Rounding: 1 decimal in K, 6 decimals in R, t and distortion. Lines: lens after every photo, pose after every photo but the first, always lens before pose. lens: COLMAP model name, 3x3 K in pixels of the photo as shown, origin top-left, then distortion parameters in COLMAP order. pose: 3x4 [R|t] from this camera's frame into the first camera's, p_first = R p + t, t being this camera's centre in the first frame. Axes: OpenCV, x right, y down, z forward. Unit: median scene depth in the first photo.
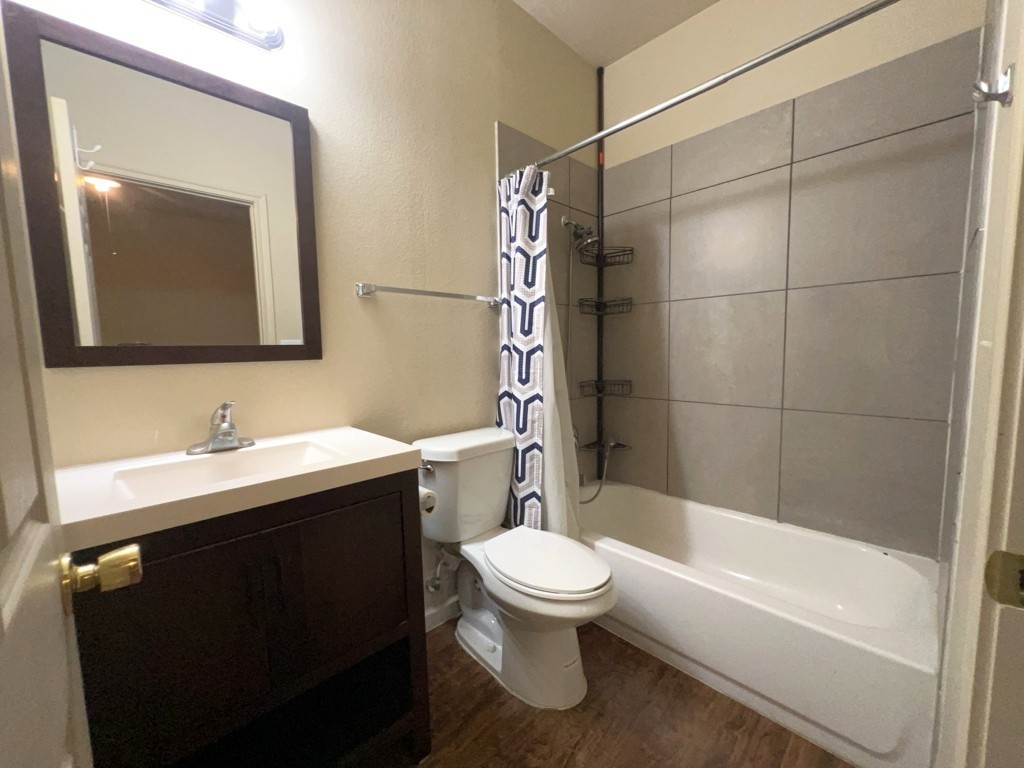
lens RADIAL K [[408.8, 0, 513.8], [0, 408.8, 383.5], [0, 0, 1]] dist [-0.000475, 0.000150]
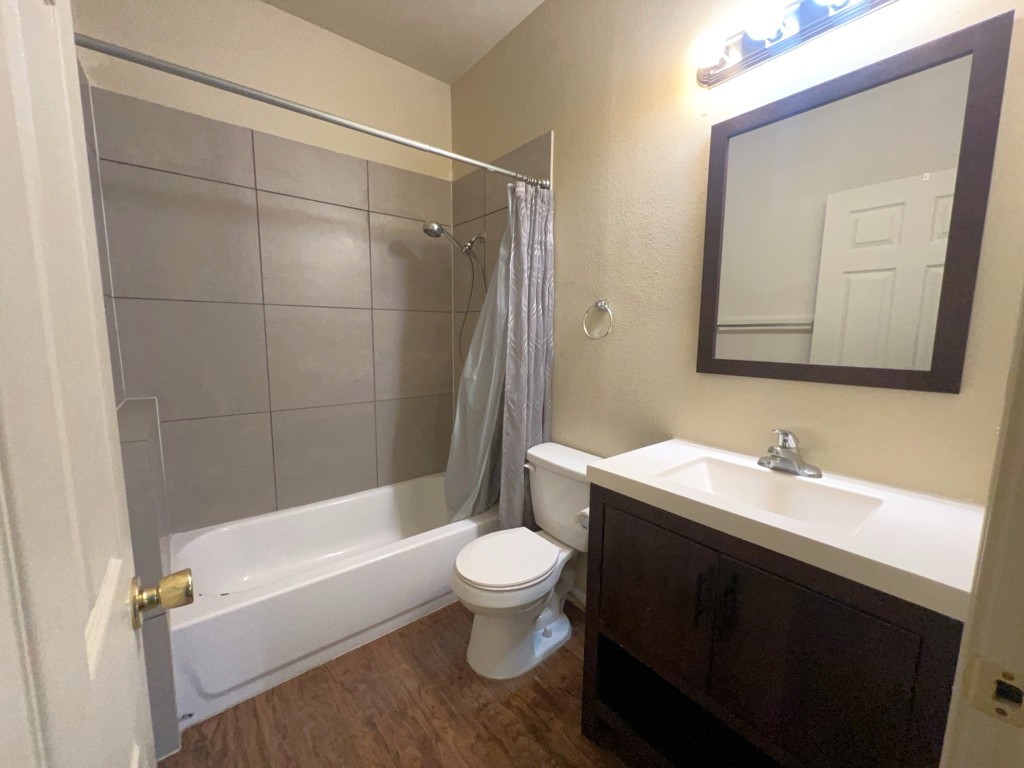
lens RADIAL K [[408.8, 0, 513.8], [0, 408.8, 383.5], [0, 0, 1]] dist [-0.000475, 0.000150]
pose [[-0.089163, 0.107394, -0.990210, 0.295890], [-0.118310, 0.985990, 0.117589, -0.081920], [0.988966, 0.127636, -0.075208, 0.394194]]
